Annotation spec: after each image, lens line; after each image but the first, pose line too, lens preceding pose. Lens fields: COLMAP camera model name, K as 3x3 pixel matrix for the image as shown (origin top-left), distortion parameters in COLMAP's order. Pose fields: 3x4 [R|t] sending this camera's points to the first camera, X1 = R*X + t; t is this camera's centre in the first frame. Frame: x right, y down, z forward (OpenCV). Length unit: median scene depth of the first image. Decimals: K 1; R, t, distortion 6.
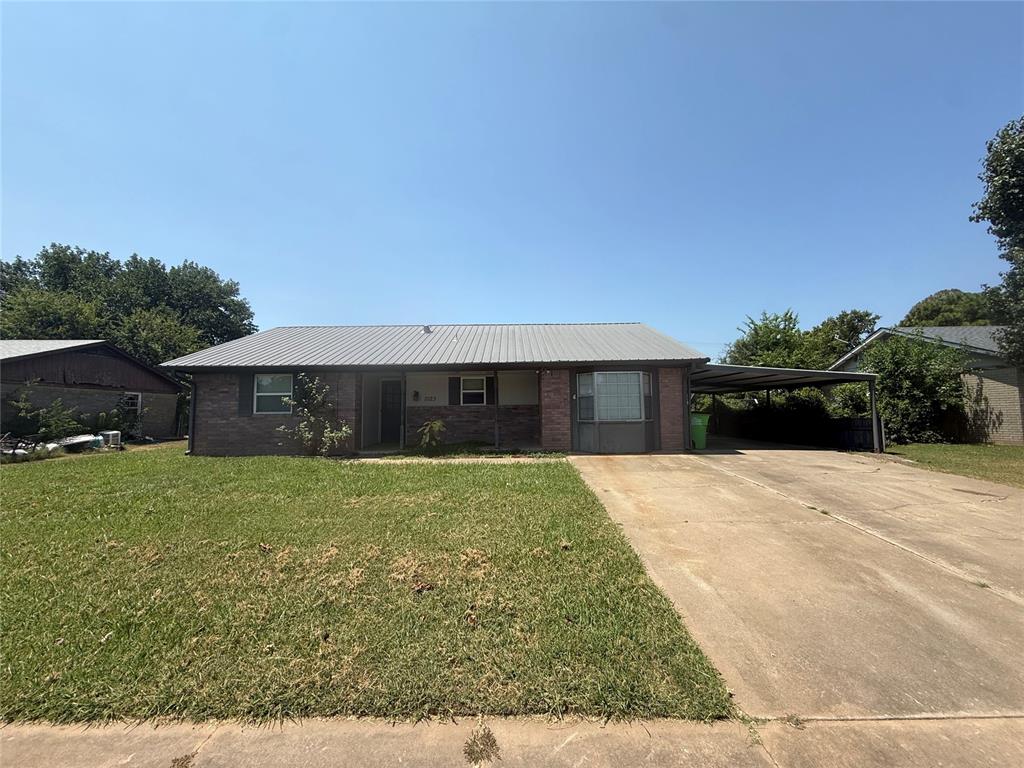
lens RADIAL K [[408.7, 0, 508.5], [0, 408.7, 381.3], [0, 0, 1]] dist [-0.001512, 0.000211]
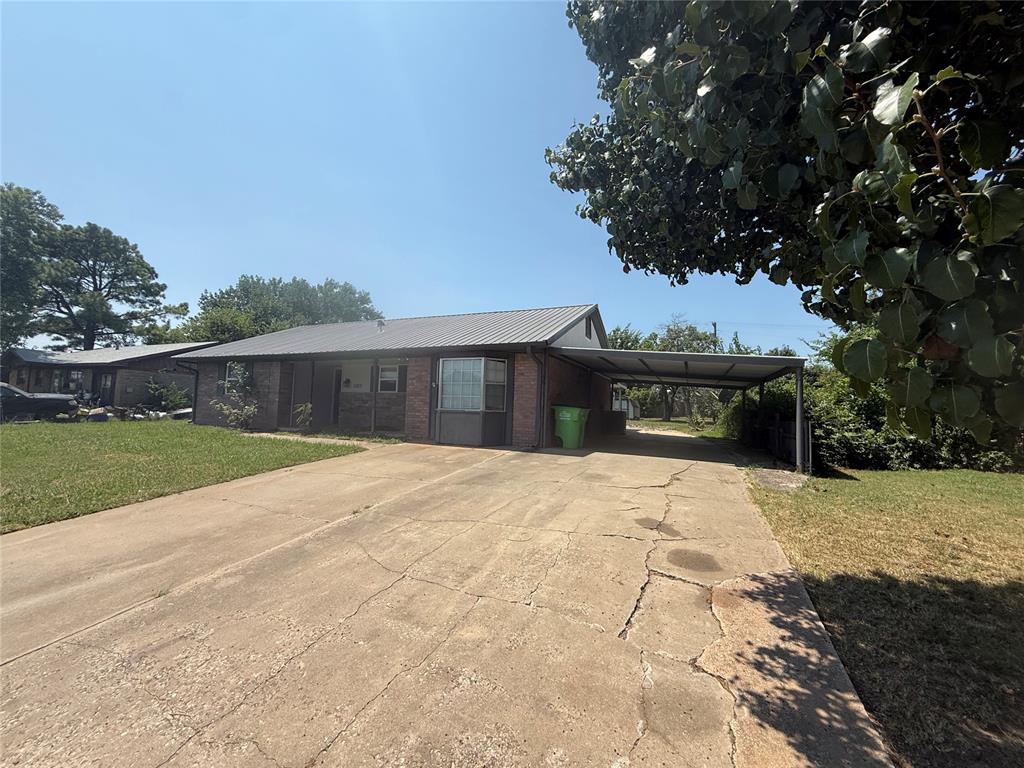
lens RADIAL K [[408.7, 0, 509.4], [0, 408.7, 386.8], [0, 0, 1]] dist [-0.001512, 0.000211]
pose [[0.914305, 0.016082, -0.404707, 0.719953], [-0.006884, 0.999684, 0.024171, 0.018537], [0.404968, -0.019314, 0.914127, 0.181775]]
